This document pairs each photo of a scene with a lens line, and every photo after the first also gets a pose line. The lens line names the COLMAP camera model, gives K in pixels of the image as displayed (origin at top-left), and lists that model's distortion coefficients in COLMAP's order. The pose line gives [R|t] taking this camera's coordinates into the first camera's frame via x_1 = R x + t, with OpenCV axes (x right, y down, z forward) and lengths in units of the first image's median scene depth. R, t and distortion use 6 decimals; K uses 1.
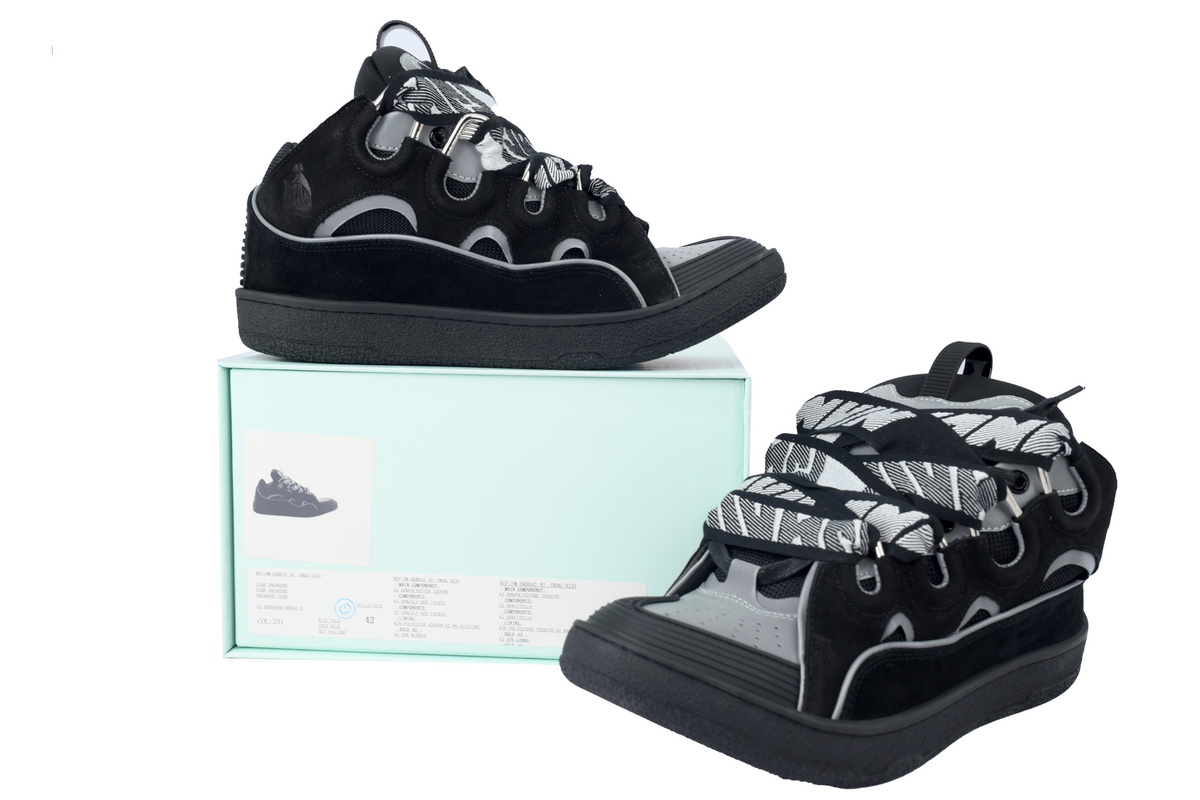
lens RADIAL K [[1162.1, 0, 599.5], [0, 1162.1, 400.4], [0, 0, 1]] dist [-0.004952, 0.000000]
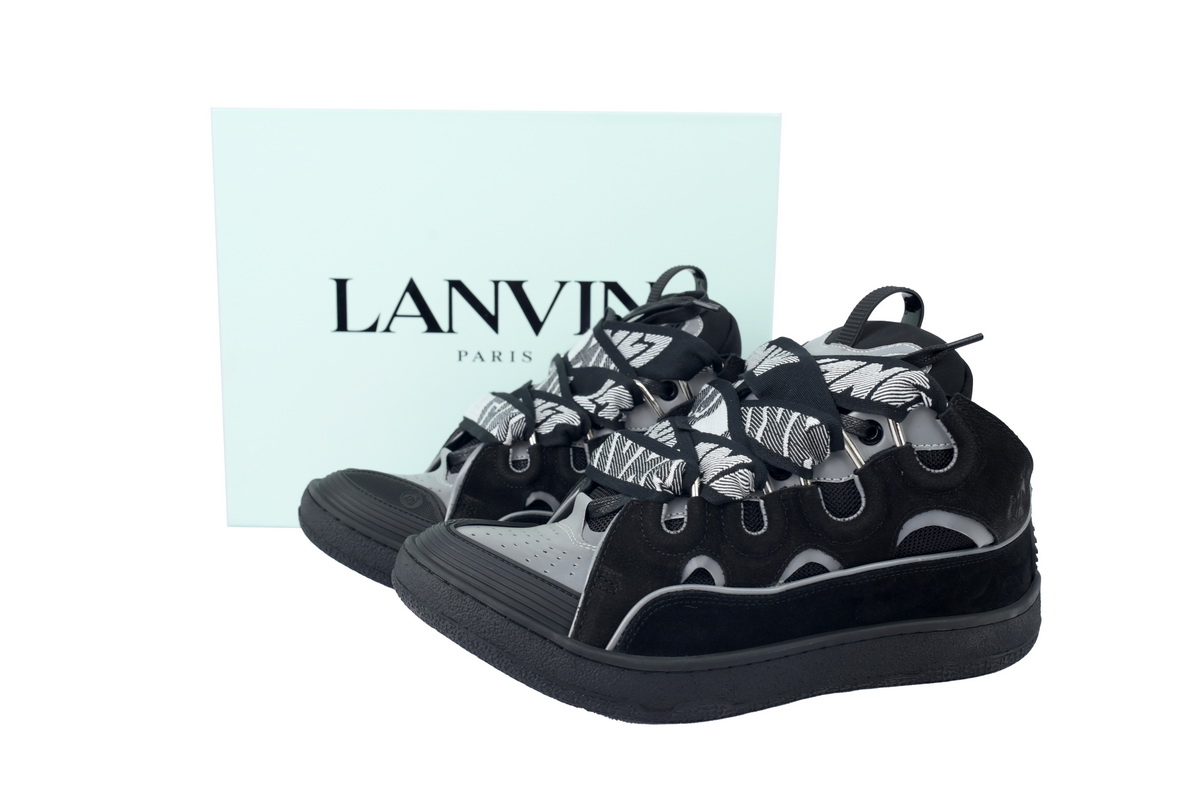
lens RADIAL K [[1168.6, 0, 602.0], [0, 1168.6, 399.5], [0, 0, 1]] dist [-0.003223, 0.000000]
pose [[0.932519, 0.042578, -0.358603, 0.510629], [-0.034818, 0.998999, 0.028072, 0.025630], [0.359440, -0.013692, 0.933068, 0.047160]]
